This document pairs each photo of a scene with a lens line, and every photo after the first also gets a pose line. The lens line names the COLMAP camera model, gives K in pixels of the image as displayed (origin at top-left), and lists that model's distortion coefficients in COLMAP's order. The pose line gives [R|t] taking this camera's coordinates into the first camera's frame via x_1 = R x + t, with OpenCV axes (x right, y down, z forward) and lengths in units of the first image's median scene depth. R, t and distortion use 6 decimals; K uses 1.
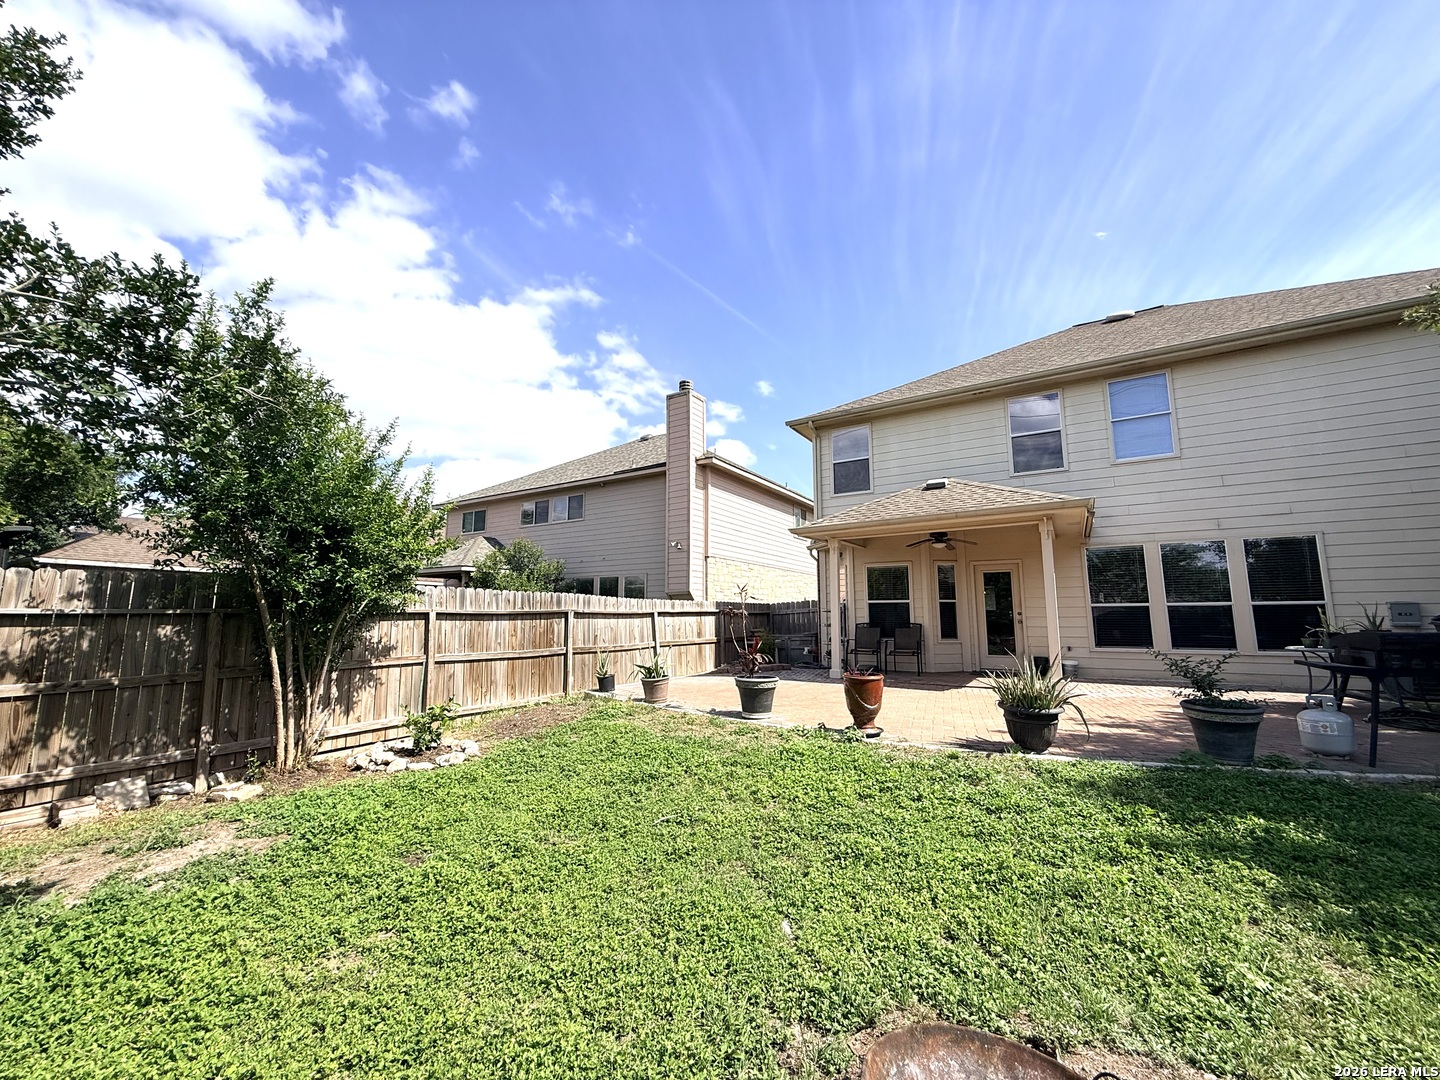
lens RADIAL K [[573.4, 0, 719.9], [0, 573.4, 540.9], [0, 0, 1]] dist [0.001440, 0.000324]
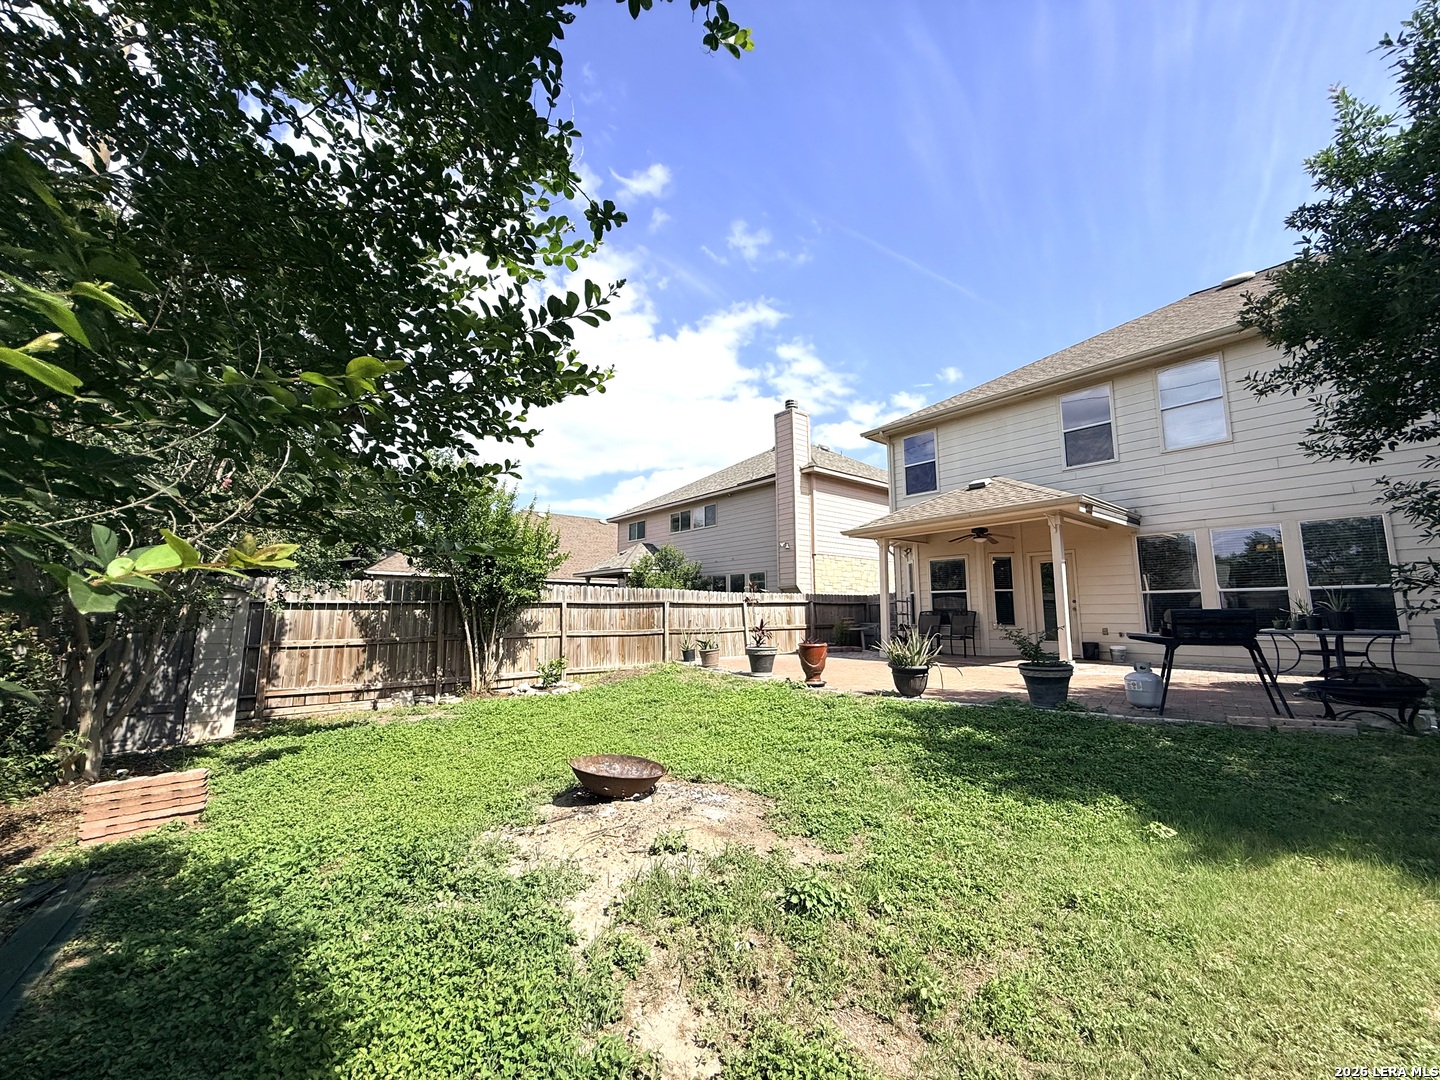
lens RADIAL K [[573.4, 0, 720.1], [0, 573.4, 539.7], [0, 0, 1]] dist [0.001440, 0.000324]
pose [[0.948265, -0.042533, -0.314618, 0.252459], [0.044885, 0.998992, 0.000232, -0.015298], [0.314291, -0.014342, 0.949218, -0.203121]]
